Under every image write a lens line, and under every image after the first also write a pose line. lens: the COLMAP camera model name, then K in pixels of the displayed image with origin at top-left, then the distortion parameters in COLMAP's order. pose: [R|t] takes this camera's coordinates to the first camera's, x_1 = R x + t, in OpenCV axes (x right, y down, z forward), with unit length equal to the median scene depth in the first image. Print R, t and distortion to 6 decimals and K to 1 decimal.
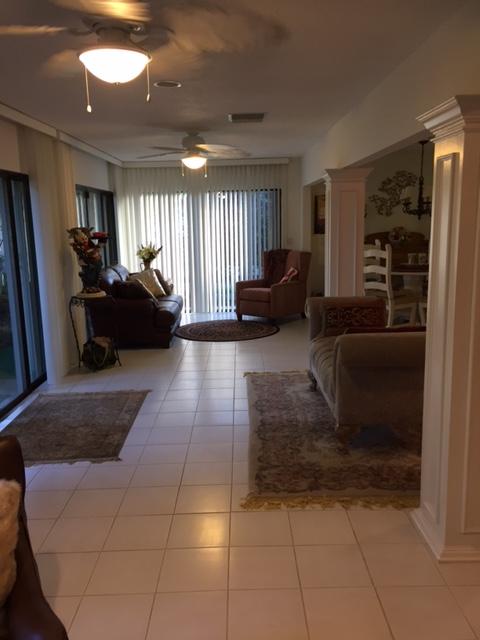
lens RADIAL K [[543.0, 0, 240.7], [0, 543.0, 319.0], [0, 0, 1]] dist [0.058891, -0.047973]
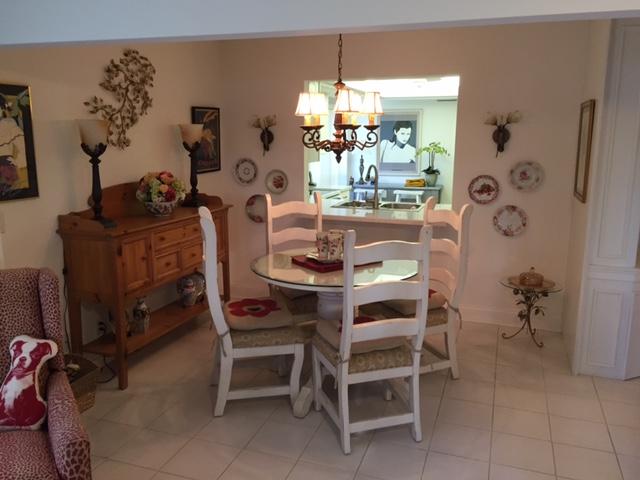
lens RADIAL K [[543.0, 0, 321.2], [0, 543.0, 239.8], [0, 0, 1]] dist [0.058891, -0.047973]
pose [[0.325982, -0.158869, 0.931932, -0.104828], [0.157412, 0.981139, 0.112196, -0.141438], [-0.932179, 0.110123, 0.344841, 0.711375]]
